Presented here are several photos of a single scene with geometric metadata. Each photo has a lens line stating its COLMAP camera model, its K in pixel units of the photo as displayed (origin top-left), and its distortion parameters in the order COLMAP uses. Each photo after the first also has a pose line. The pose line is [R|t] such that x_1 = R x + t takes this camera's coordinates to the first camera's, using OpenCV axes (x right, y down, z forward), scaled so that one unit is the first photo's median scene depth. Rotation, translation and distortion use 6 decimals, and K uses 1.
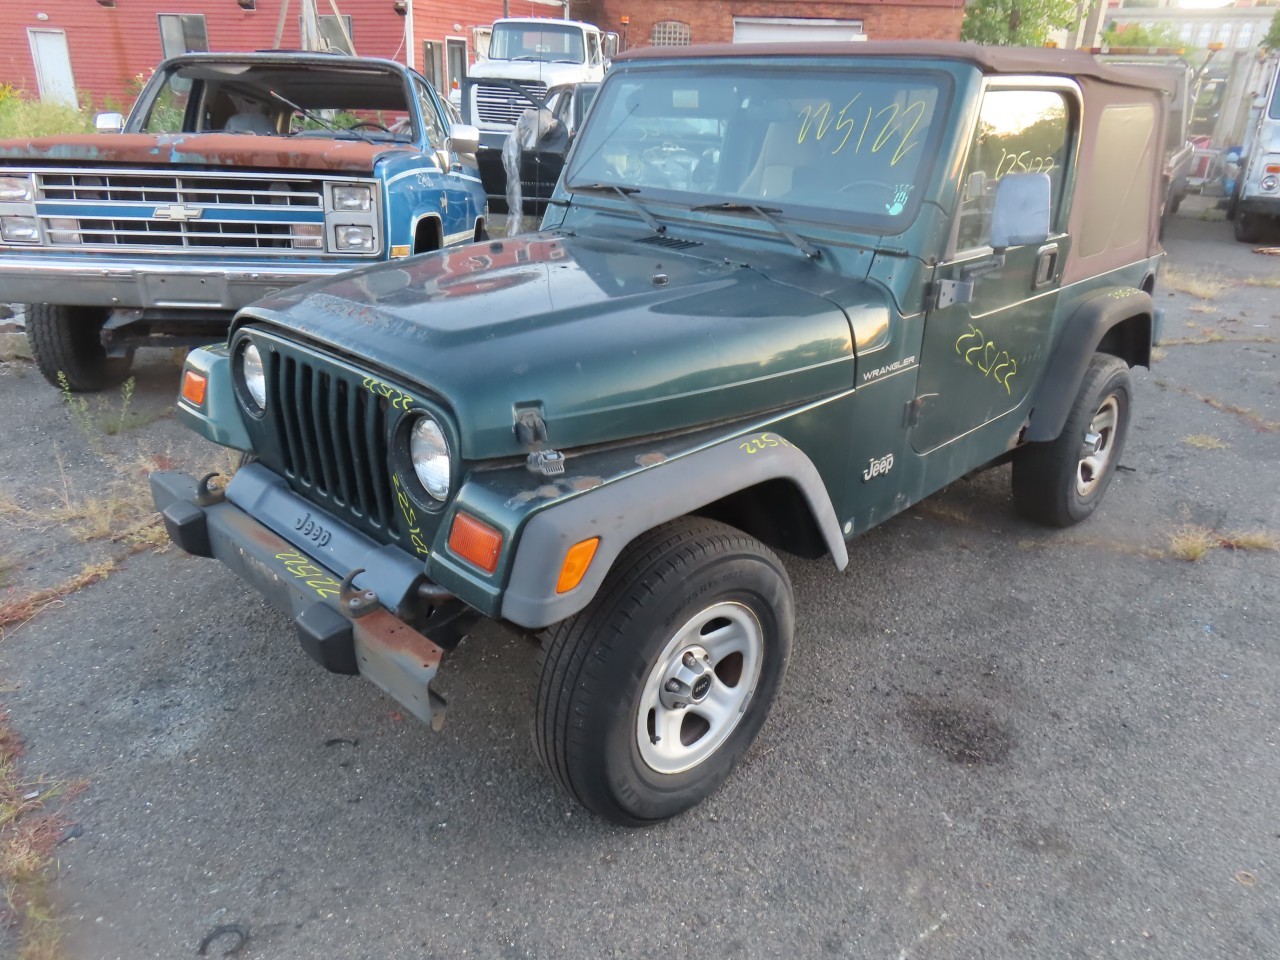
lens RADIAL K [[873.7, 0, 651.9], [0, 873.7, 478.2], [0, 0, 1]] dist [-0.001098, 0.001350]
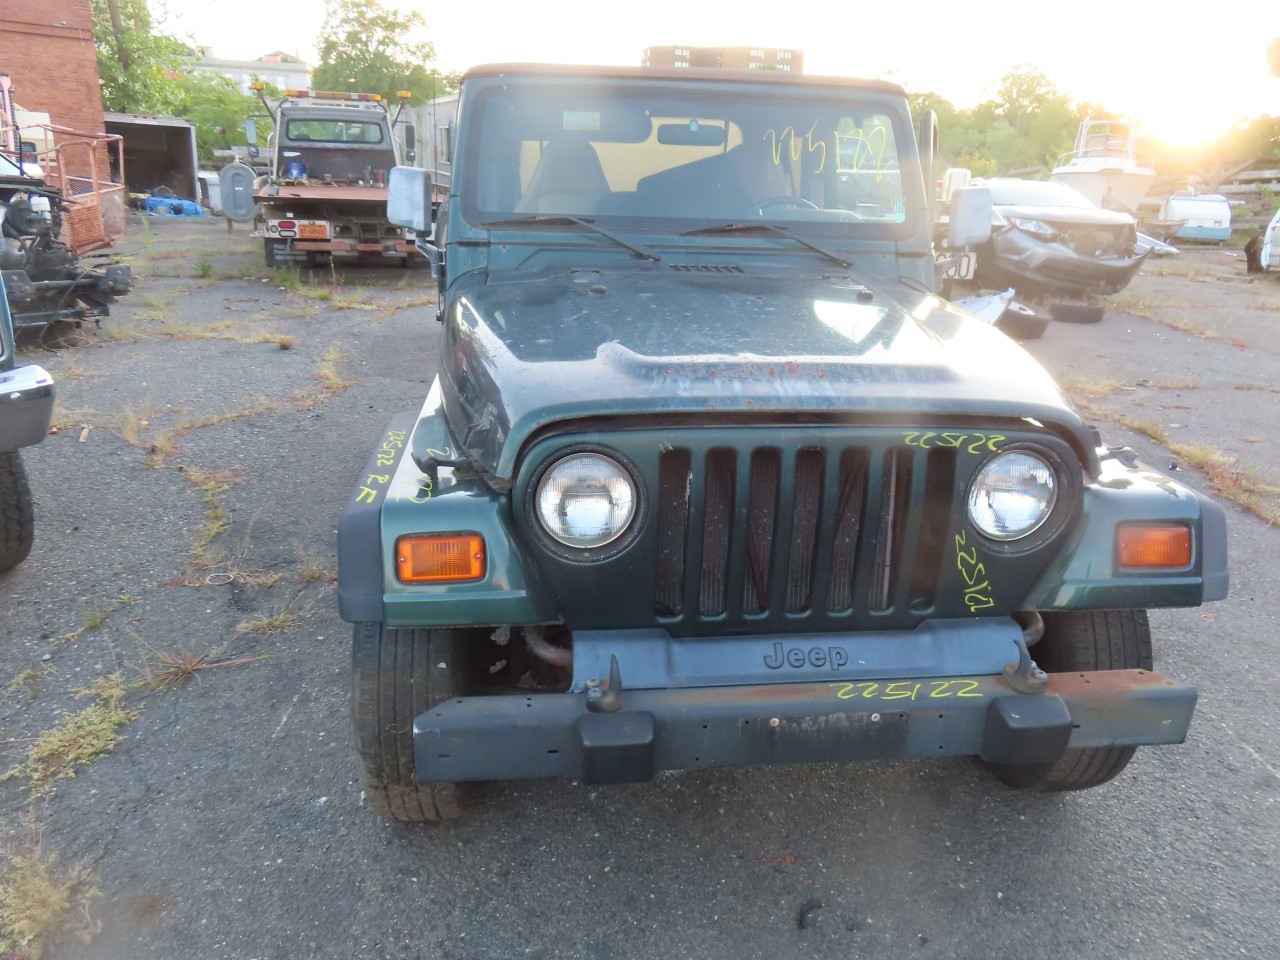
lens RADIAL K [[873.7, 0, 651.9], [0, 873.7, 478.2], [0, 0, 1]] dist [-0.001098, 0.001350]
pose [[0.661256, -0.264524, 0.701974, -1.057558], [0.291952, 0.952737, 0.084001, -0.211368], [-0.691017, 0.149397, 0.707231, 0.568822]]
